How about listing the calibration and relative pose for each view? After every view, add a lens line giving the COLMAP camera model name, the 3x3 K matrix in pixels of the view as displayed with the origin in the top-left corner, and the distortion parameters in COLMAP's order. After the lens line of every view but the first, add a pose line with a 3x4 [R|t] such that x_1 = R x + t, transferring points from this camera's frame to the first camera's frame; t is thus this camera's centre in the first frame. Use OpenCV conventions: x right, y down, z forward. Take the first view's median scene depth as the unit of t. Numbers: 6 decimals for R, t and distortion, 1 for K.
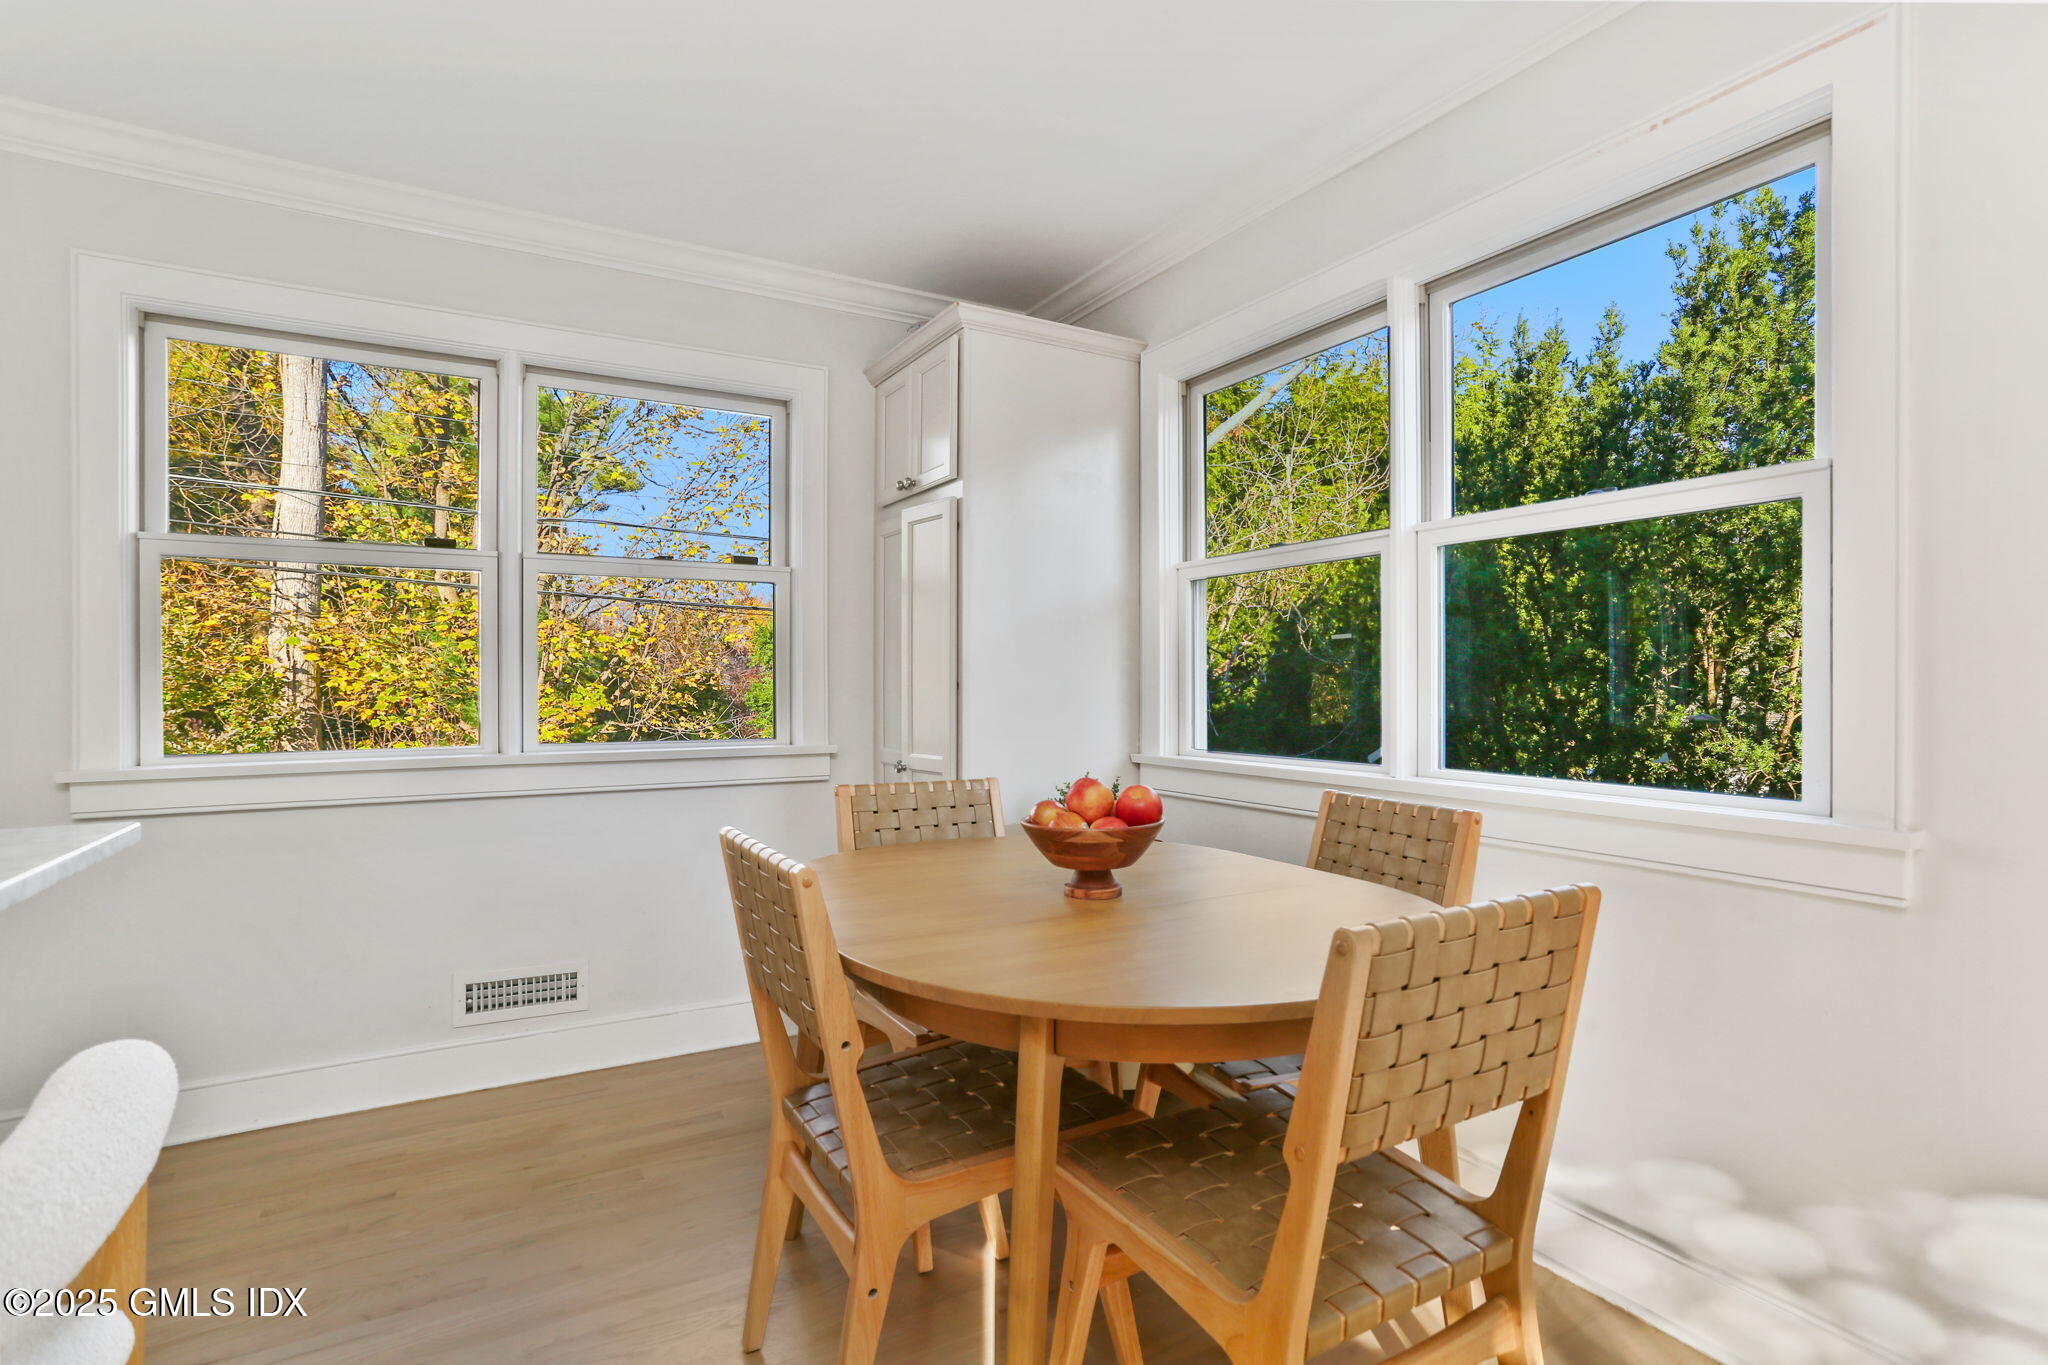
lens RADIAL K [[1013.5, 0, 1022.8], [0, 1013.5, 682.2], [0, 0, 1]] dist [-0.051673, 0.034794]
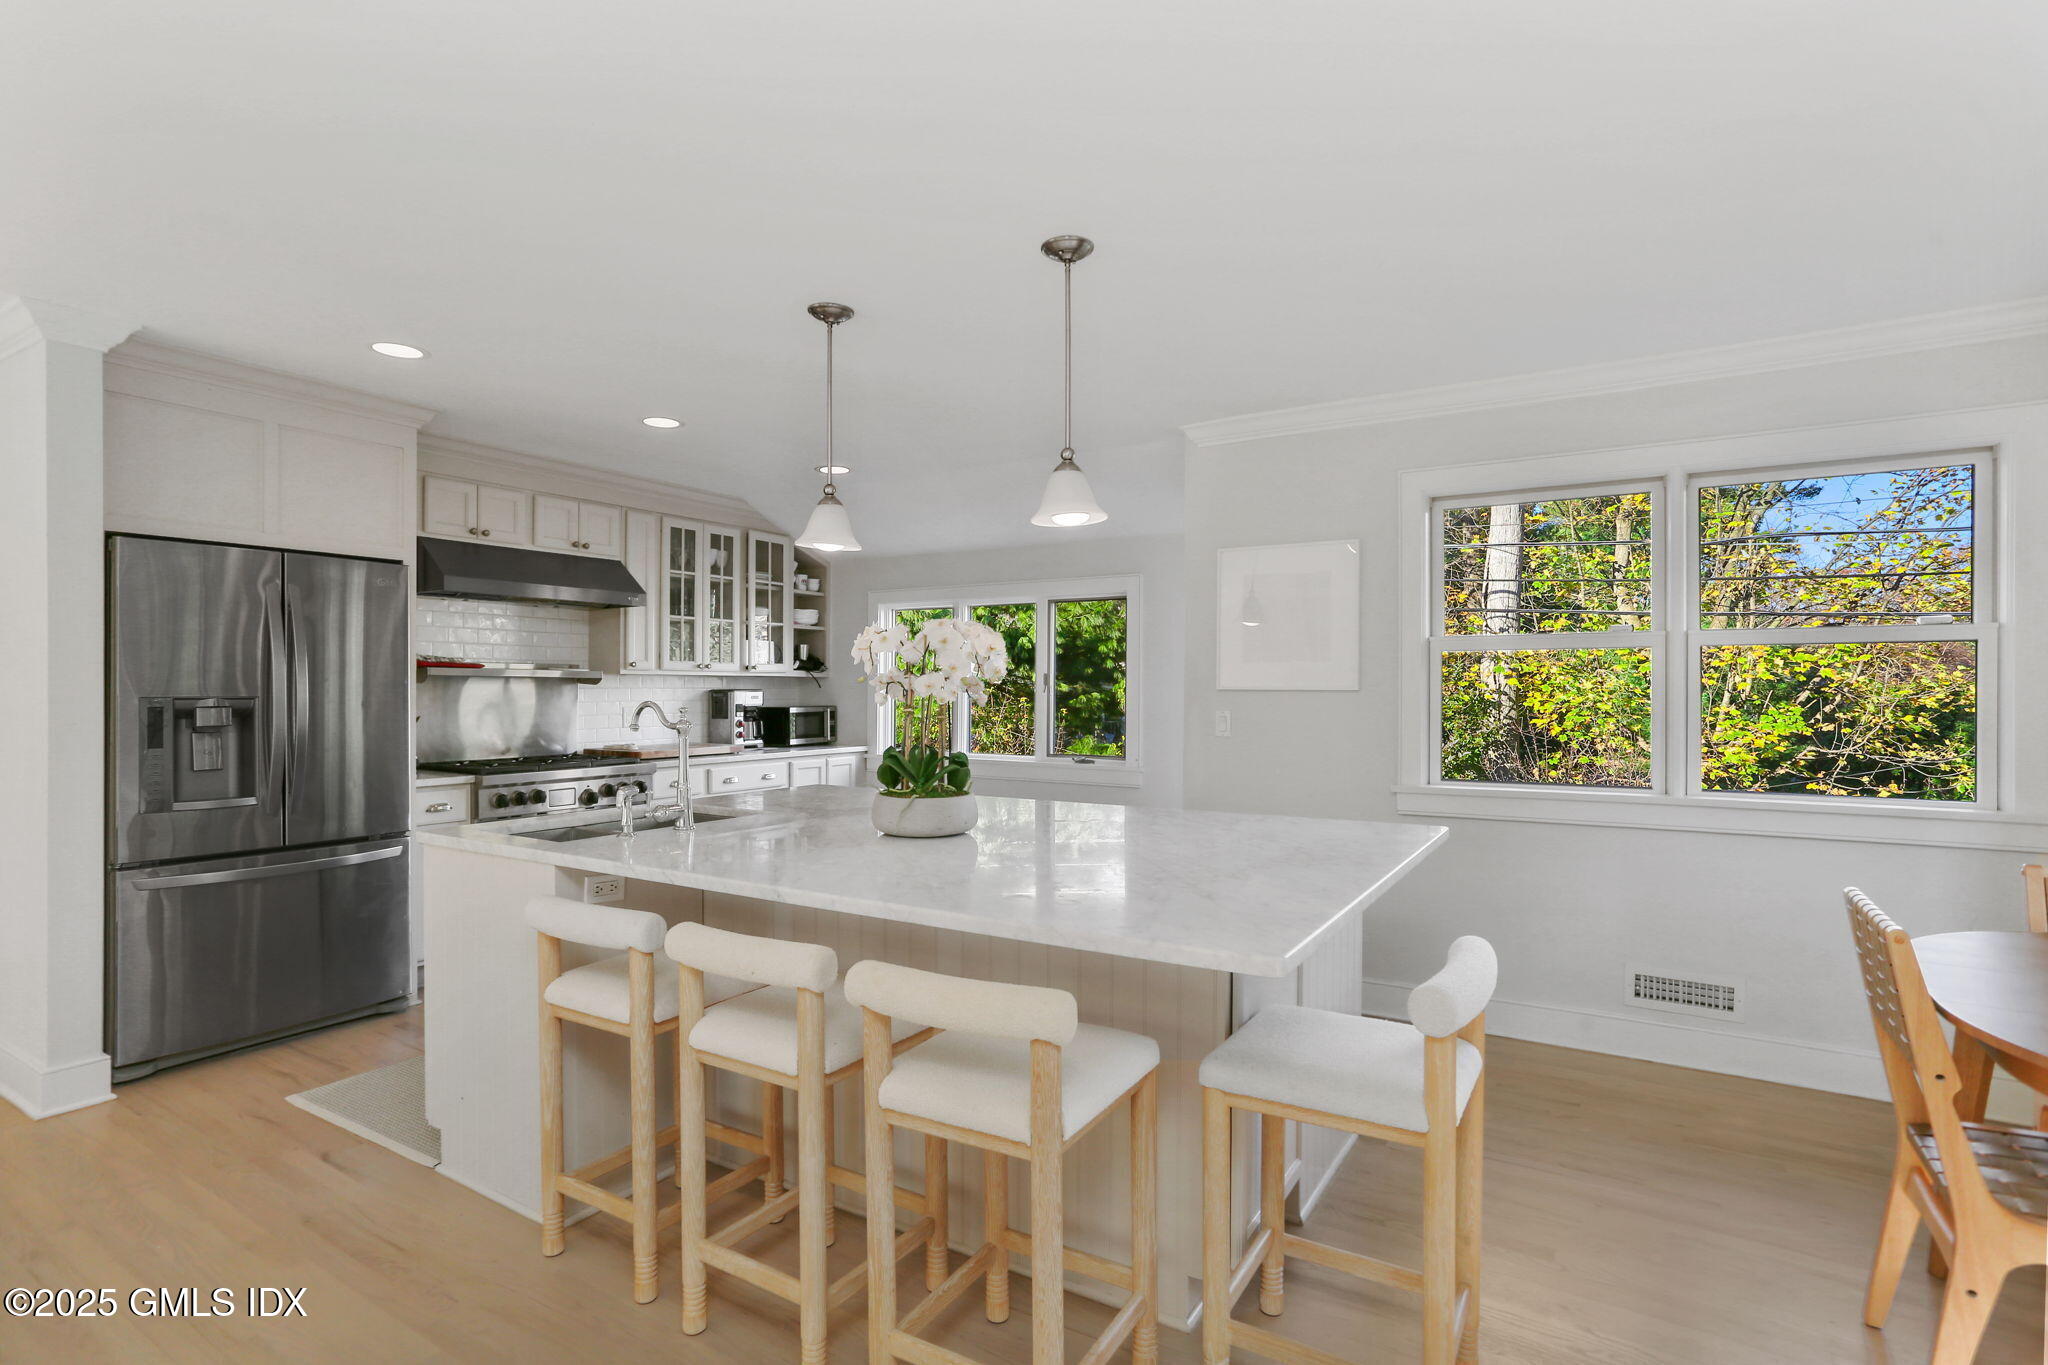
lens RADIAL K [[1013.5, 0, 1022.8], [0, 1013.5, 682.2], [0, 0, 1]] dist [-0.051673, 0.034794]
pose [[0.481212, -0.001833, -0.876602, 0.050931], [-0.003985, 0.999983, -0.004278, -0.017148], [0.876595, 0.005552, 0.481197, -0.083921]]
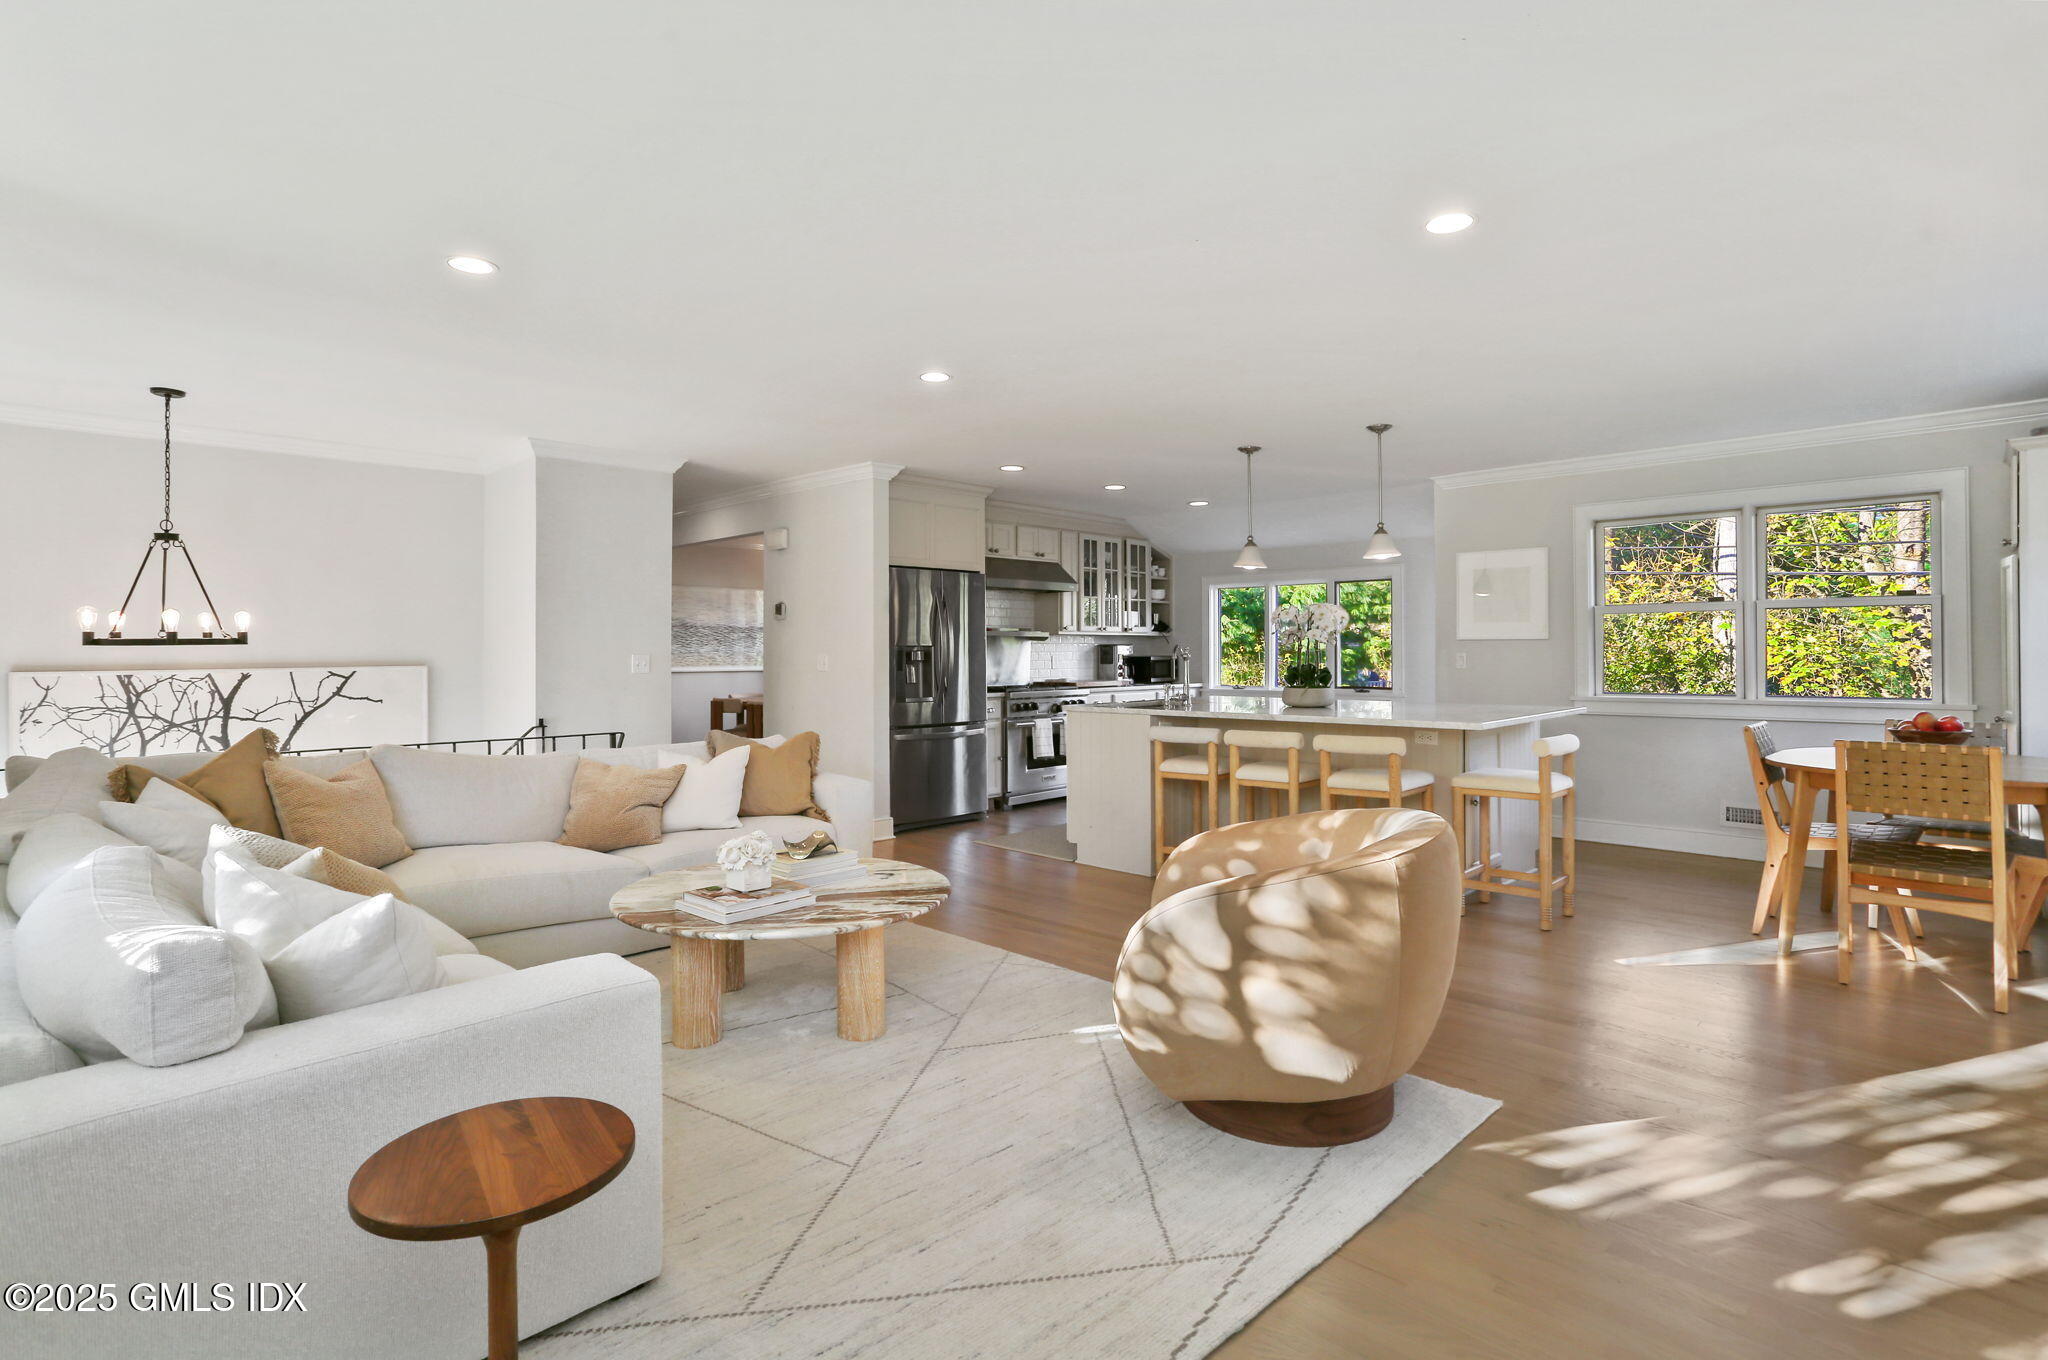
lens RADIAL K [[1013.5, 0, 1022.8], [0, 1013.5, 679.7], [0, 0, 1]] dist [-0.051673, 0.034794]
pose [[0.273869, 0.025770, -0.961422, 0.296327], [0.002994, 0.999613, 0.027647, -0.008155], [0.961762, -0.010450, 0.273686, -0.279949]]
